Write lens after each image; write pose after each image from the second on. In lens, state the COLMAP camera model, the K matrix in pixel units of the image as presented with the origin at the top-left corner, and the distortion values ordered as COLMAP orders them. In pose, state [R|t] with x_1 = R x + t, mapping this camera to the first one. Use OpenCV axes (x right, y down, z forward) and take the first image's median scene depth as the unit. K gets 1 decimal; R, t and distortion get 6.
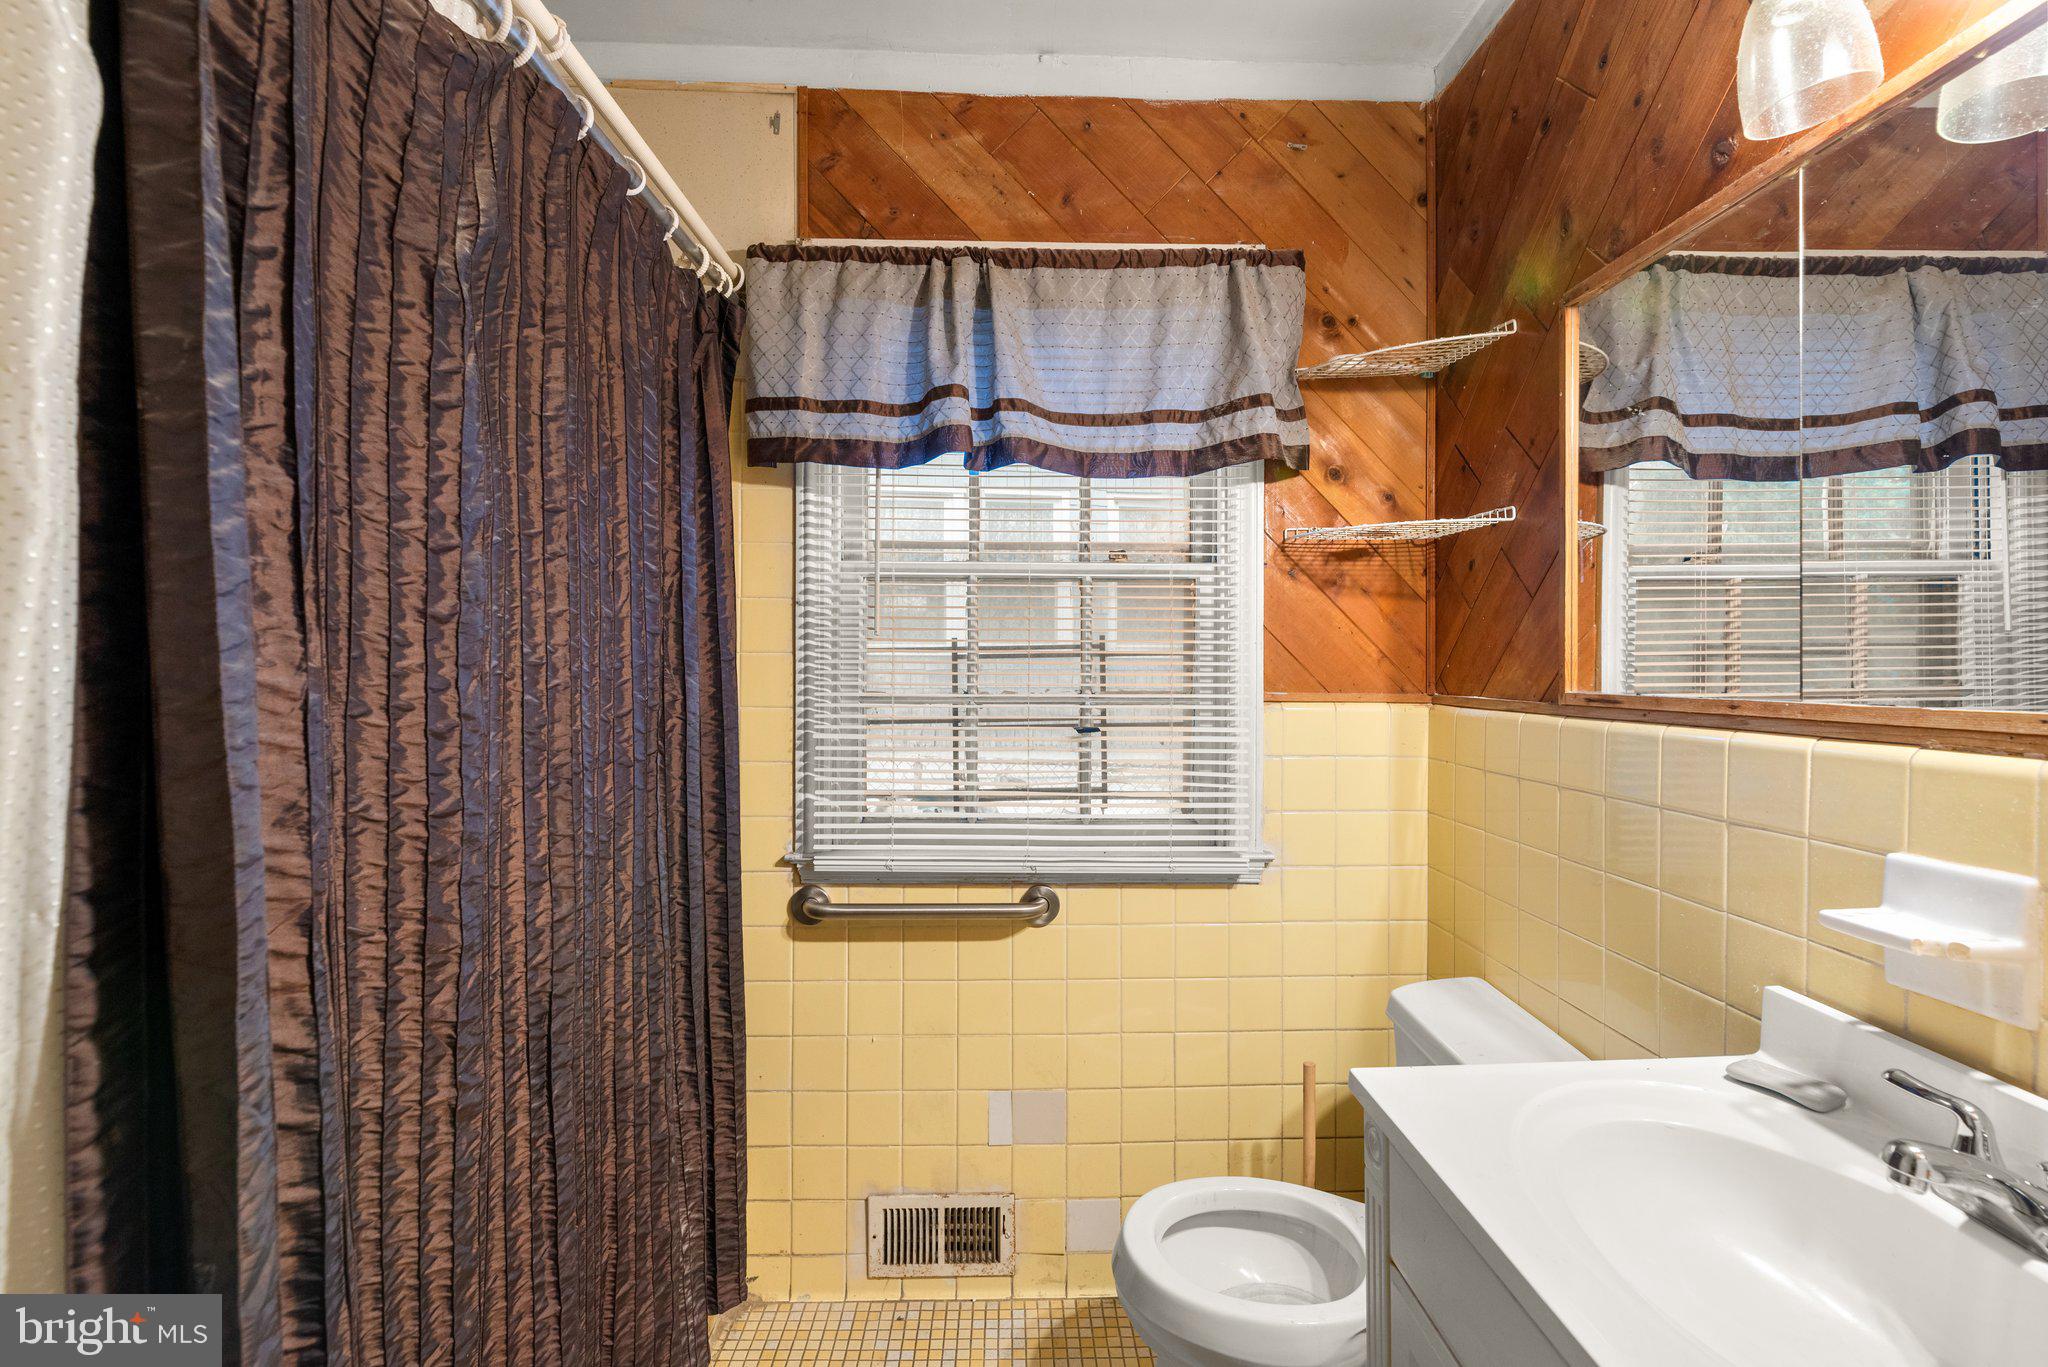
lens RADIAL K [[924.0, 0, 1030.7], [0, 924.0, 670.0], [0, 0, 1]] dist [0.002088, -0.000981]
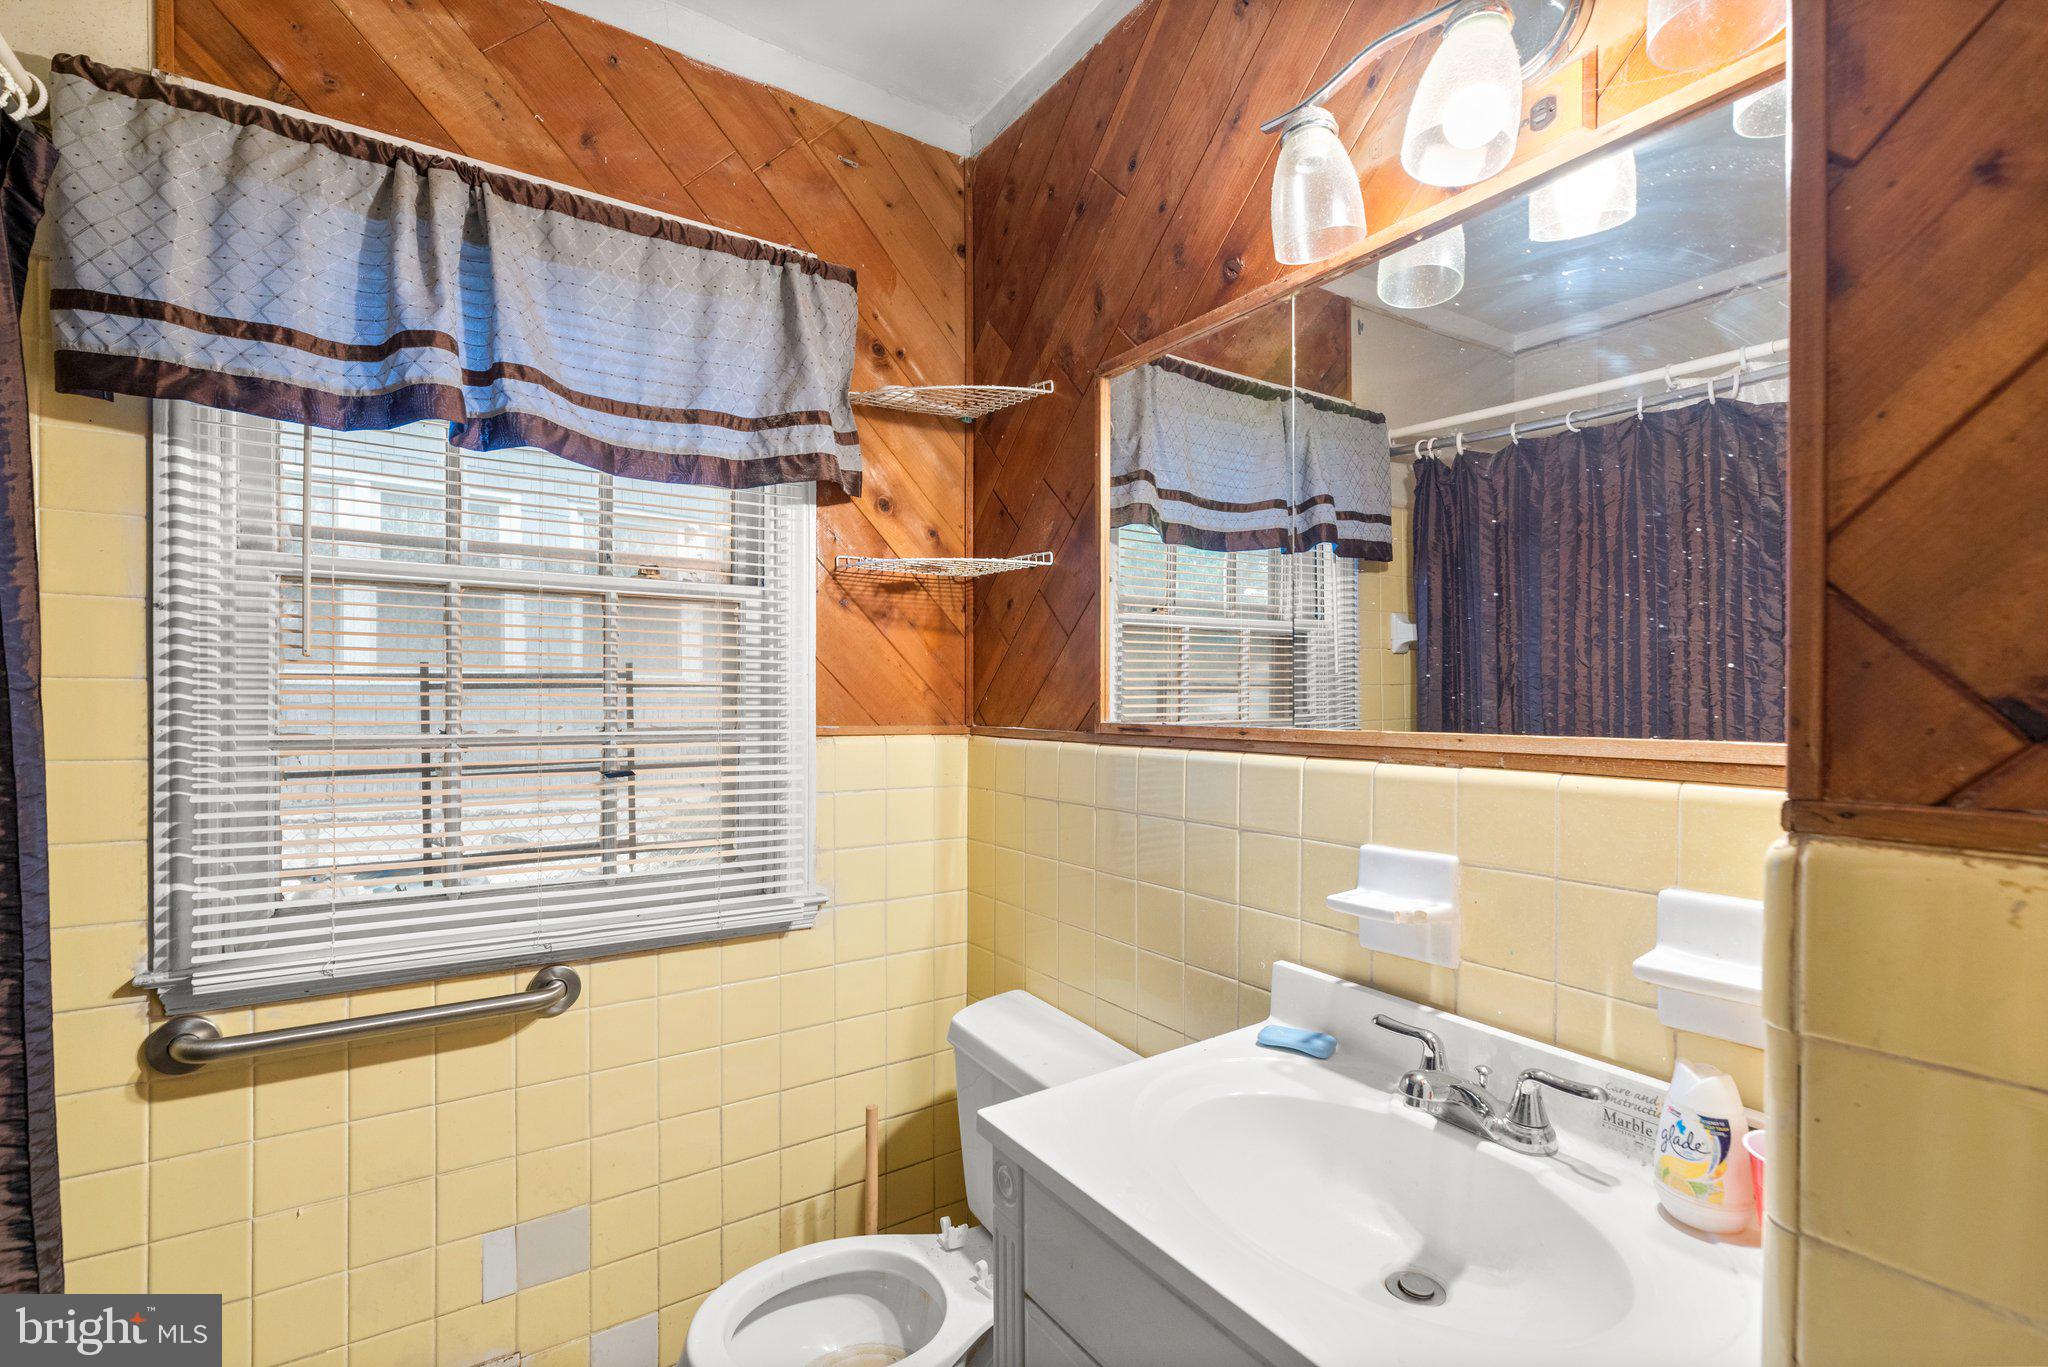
lens RADIAL K [[924.0, 0, 1020.3], [0, 924.0, 703.9], [0, 0, 1]] dist [0.002088, -0.000981]
pose [[0.846950, -0.002484, 0.531667, -0.077633], [0.001536, 0.999996, 0.002225, -0.000628], [-0.531670, -0.001068, 0.846951, 0.086710]]
